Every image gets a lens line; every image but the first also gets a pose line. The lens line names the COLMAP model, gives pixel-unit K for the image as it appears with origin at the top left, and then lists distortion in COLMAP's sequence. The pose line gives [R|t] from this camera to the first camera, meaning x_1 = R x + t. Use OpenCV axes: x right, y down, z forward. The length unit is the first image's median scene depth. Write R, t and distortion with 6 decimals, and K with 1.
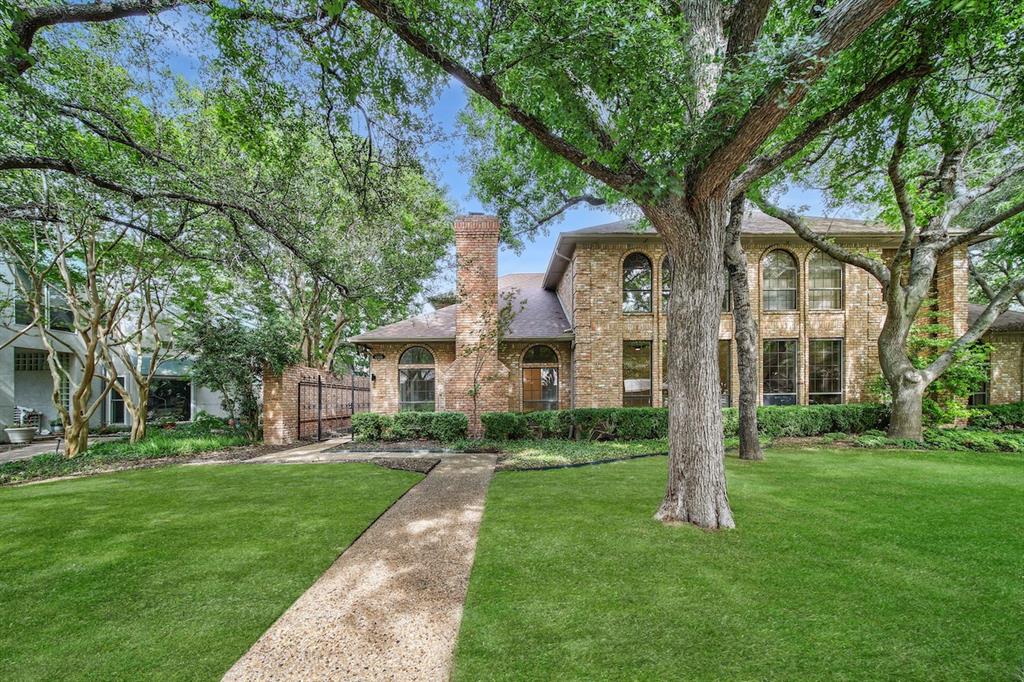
lens RADIAL K [[374.4, 0, 509.6], [0, 374.4, 405.1], [0, 0, 1]] dist [0.013180, -0.000013]
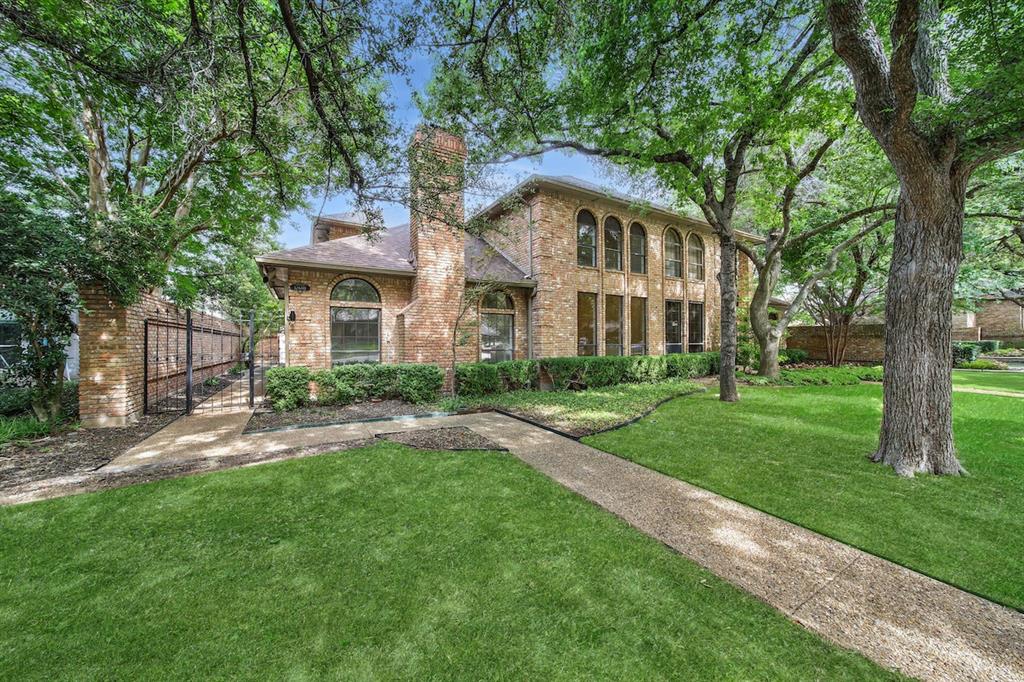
lens RADIAL K [[361.8, 0, 503.7], [0, 361.8, 341.6], [0, 0, 1]] dist [-0.001920, -0.000401]
pose [[0.882436, 0.010490, 0.470315, -0.342804], [-0.001483, 0.999808, -0.019518, -0.014057], [-0.470430, 0.016526, 0.882283, 0.215706]]
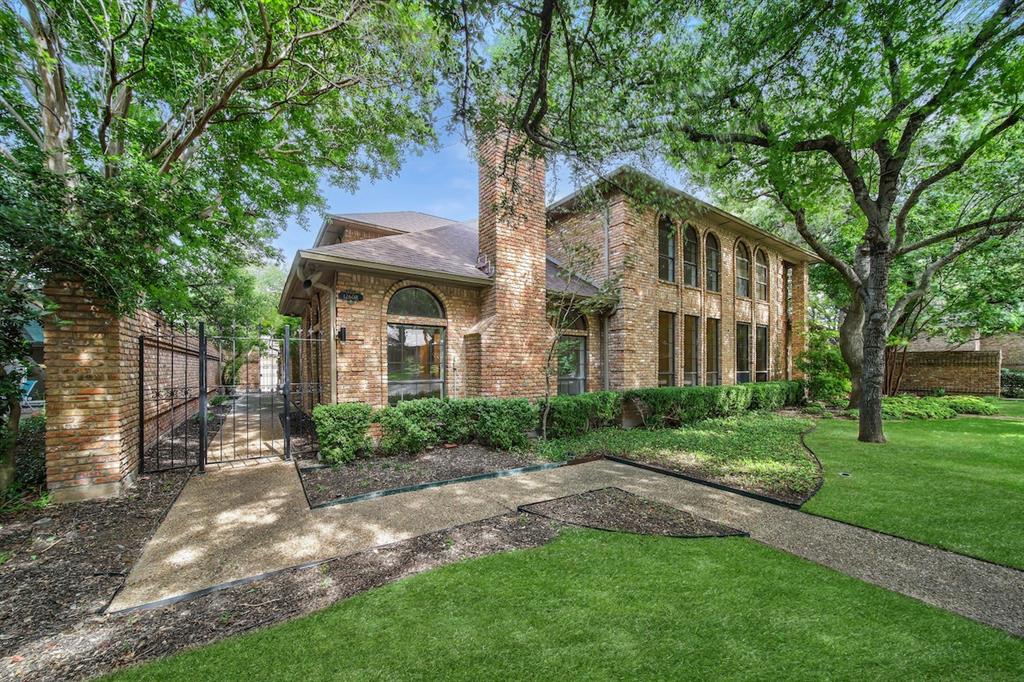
lens RADIAL K [[361.8, 0, 486.1], [0, 361.8, 372.3], [0, 0, 1]] dist [-0.001920, -0.000401]
pose [[0.849754, 0.005876, 0.527146, -0.479384], [-0.004109, 0.999981, -0.004523, -0.020917], [-0.527163, 0.001678, 0.849763, 0.487824]]
